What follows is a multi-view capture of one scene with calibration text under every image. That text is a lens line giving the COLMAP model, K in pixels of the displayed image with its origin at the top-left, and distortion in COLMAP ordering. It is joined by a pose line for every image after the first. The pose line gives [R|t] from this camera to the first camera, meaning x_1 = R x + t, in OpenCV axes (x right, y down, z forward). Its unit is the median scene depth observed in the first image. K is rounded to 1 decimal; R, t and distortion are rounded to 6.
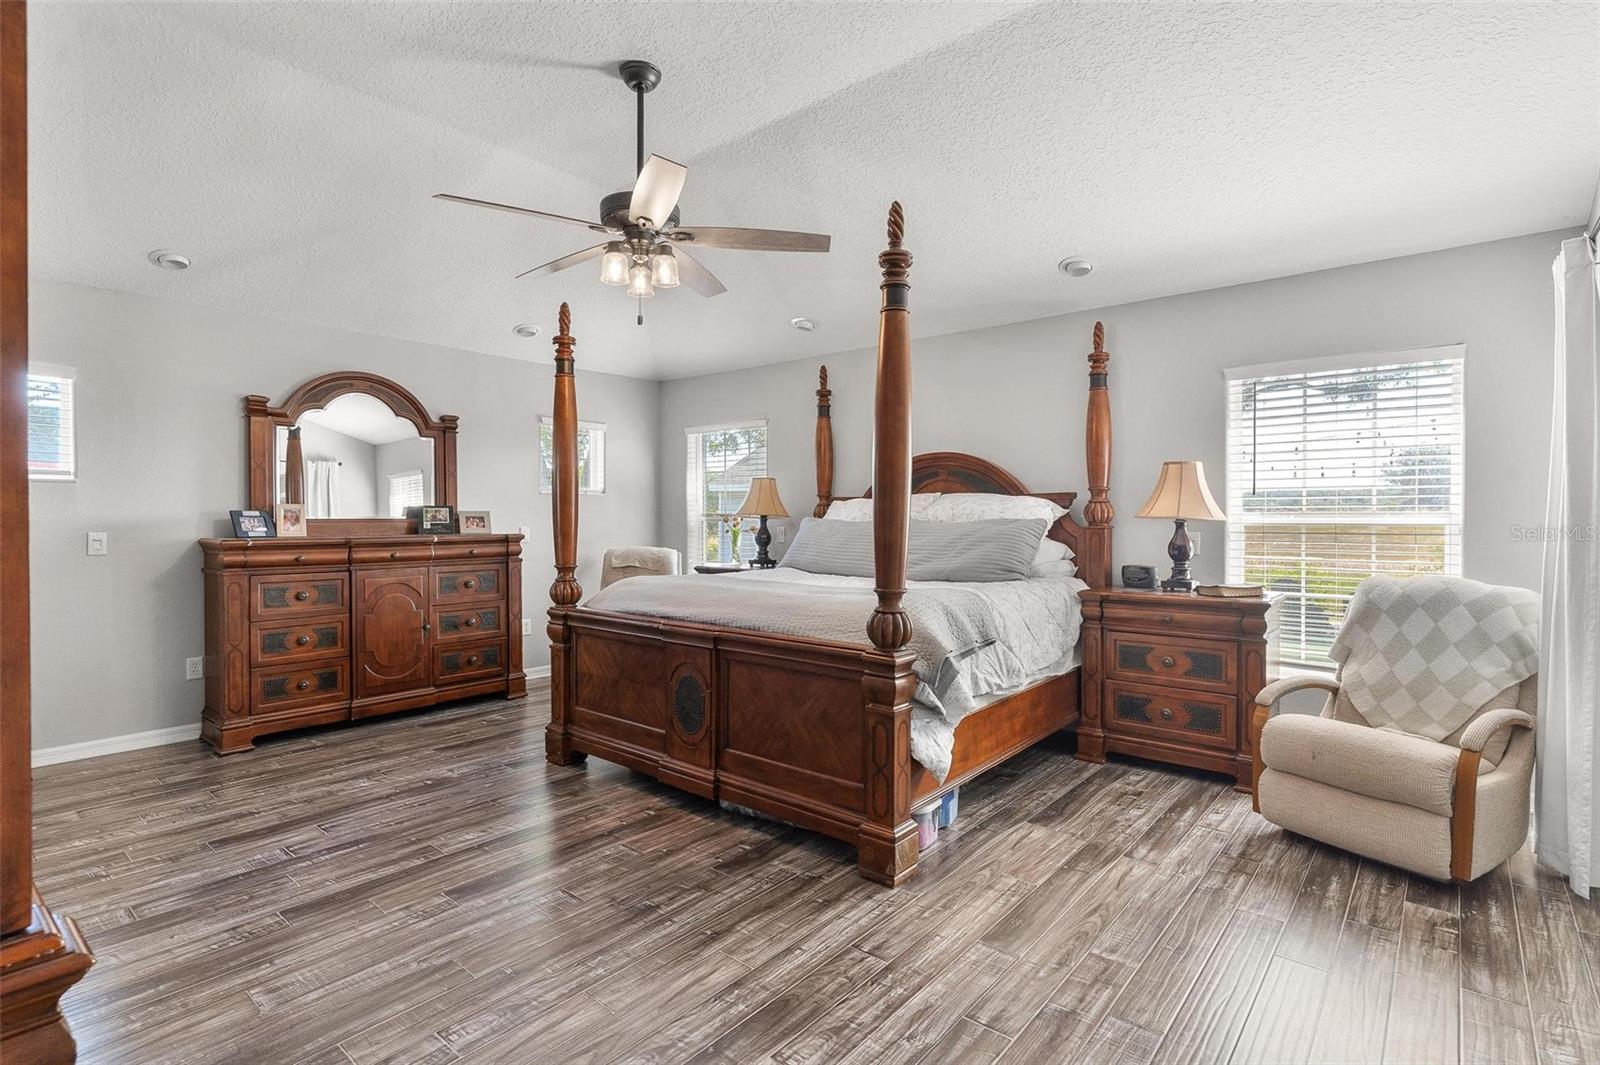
lens RADIAL K [[789.1, 0, 793.2], [0, 789.1, 513.9], [0, 0, 1]] dist [0.002188, 0.000802]
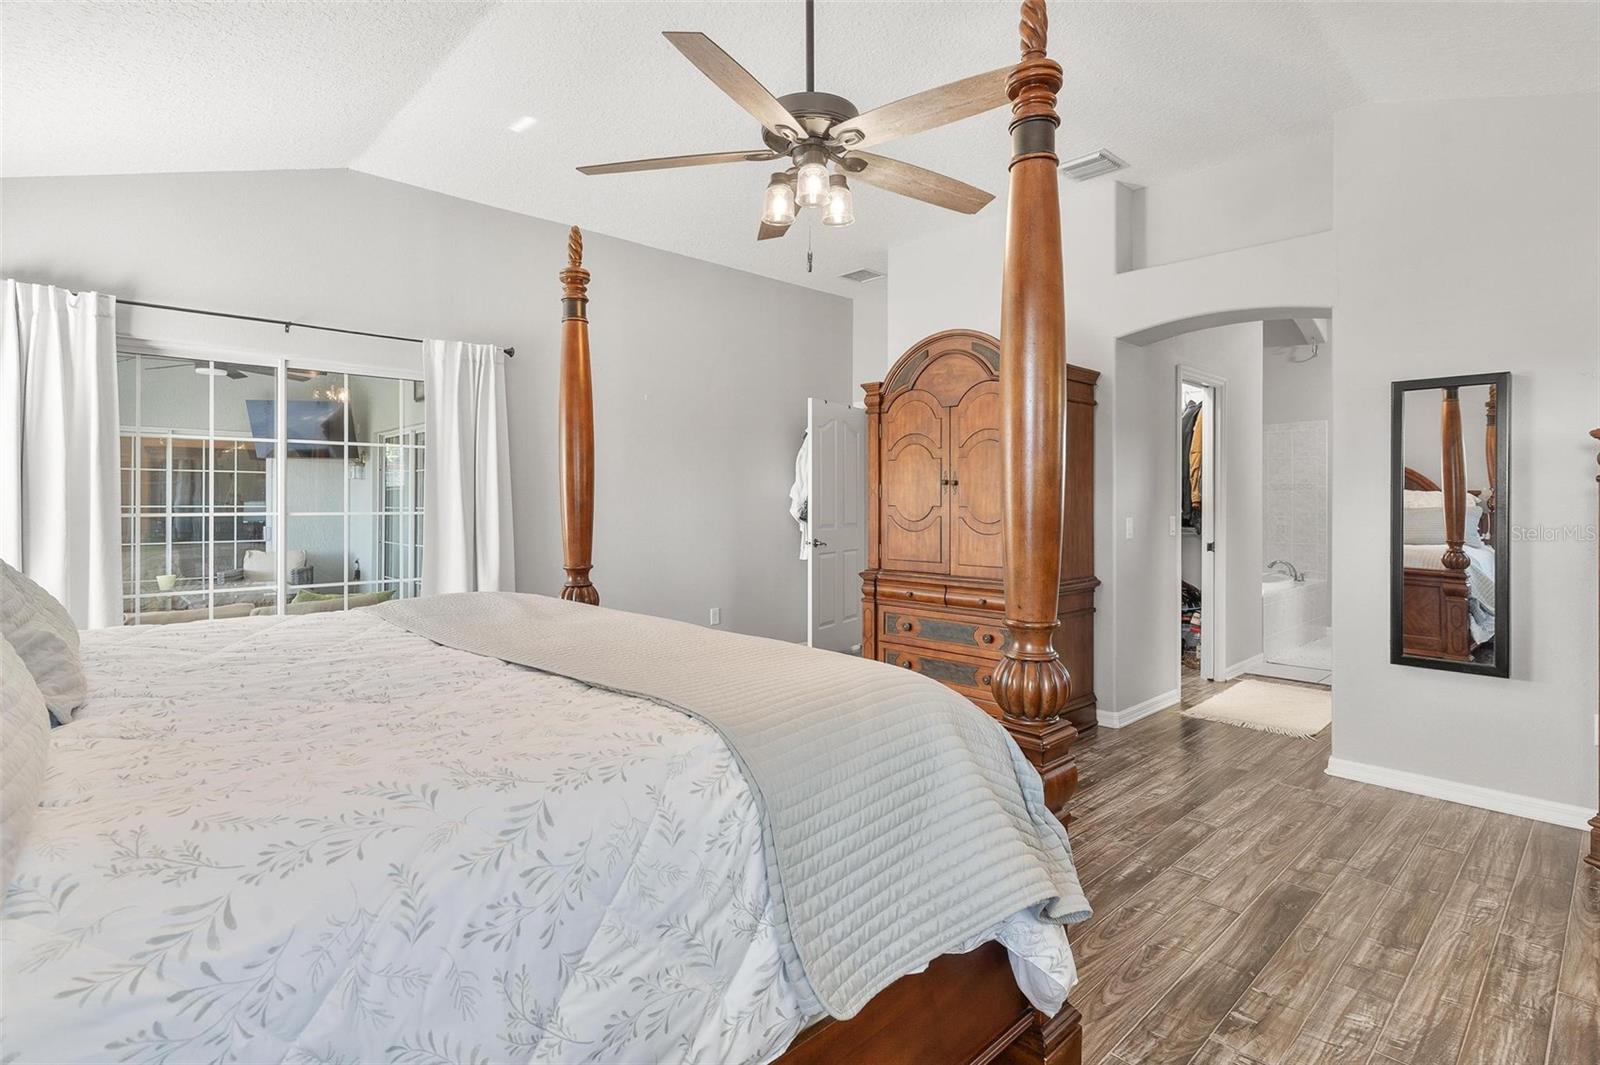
lens RADIAL K [[789.1, 0, 793.2], [0, 789.1, 513.9], [0, 0, 1]] dist [0.002188, 0.000802]
pose [[-0.994060, -0.001732, 0.108815, -0.270928], [-0.000342, 0.999918, 0.012795, 0.002880], [-0.108829, 0.012681, -0.993980, 1.863960]]
